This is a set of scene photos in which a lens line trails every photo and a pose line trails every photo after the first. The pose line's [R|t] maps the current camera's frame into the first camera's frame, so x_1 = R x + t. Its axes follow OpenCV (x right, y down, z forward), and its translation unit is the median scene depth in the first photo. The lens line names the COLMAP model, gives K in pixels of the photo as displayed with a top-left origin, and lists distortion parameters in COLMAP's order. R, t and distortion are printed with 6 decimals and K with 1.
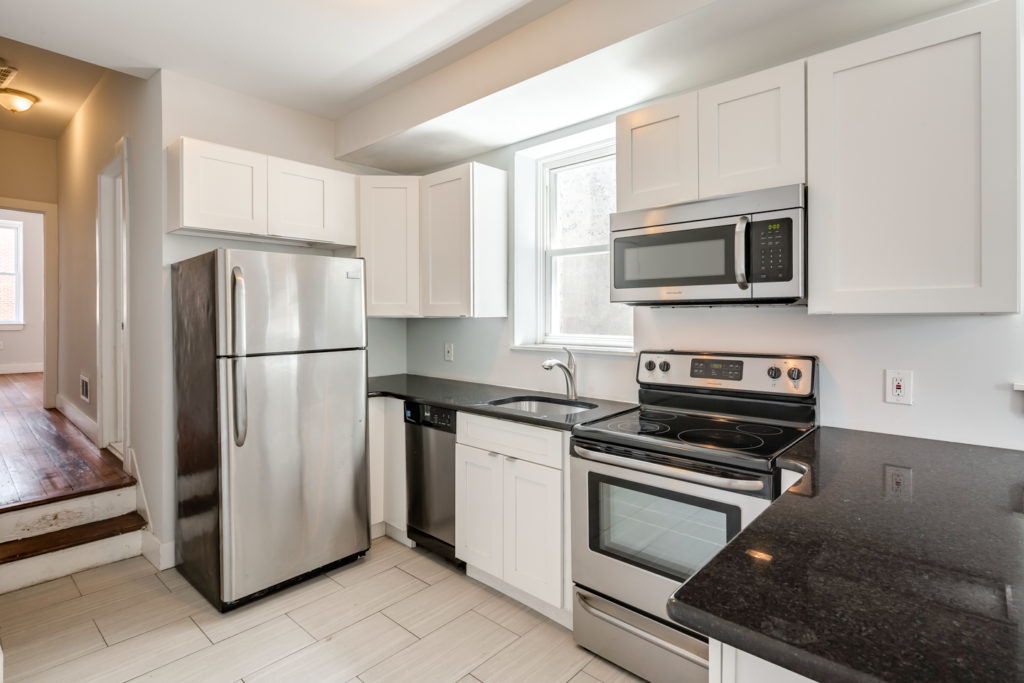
lens RADIAL K [[500.7, 0, 512.3], [0, 500.7, 324.8], [0, 0, 1]] dist [-0.001939, -0.001032]
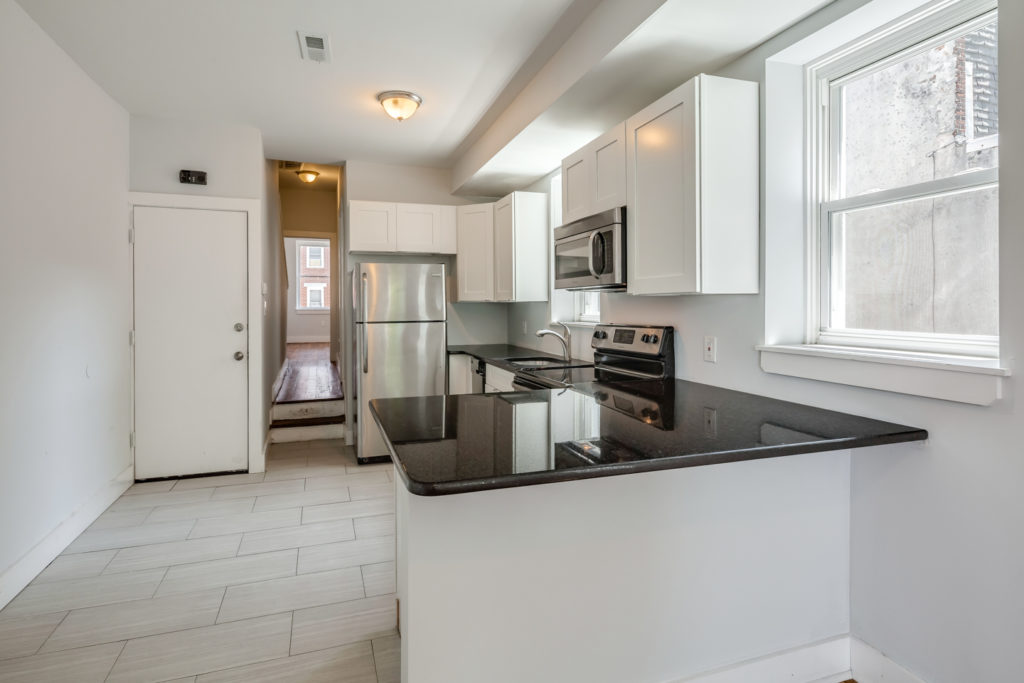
lens RADIAL K [[522.6, 0, 509.3], [0, 522.6, 316.7], [0, 0, 1]] dist [-0.000503, -0.001045]
pose [[0.874645, 0.007420, -0.484707, 0.727206], [-0.005386, 0.999970, 0.005588, 0.024516], [0.484733, -0.002277, 0.874659, -0.352262]]
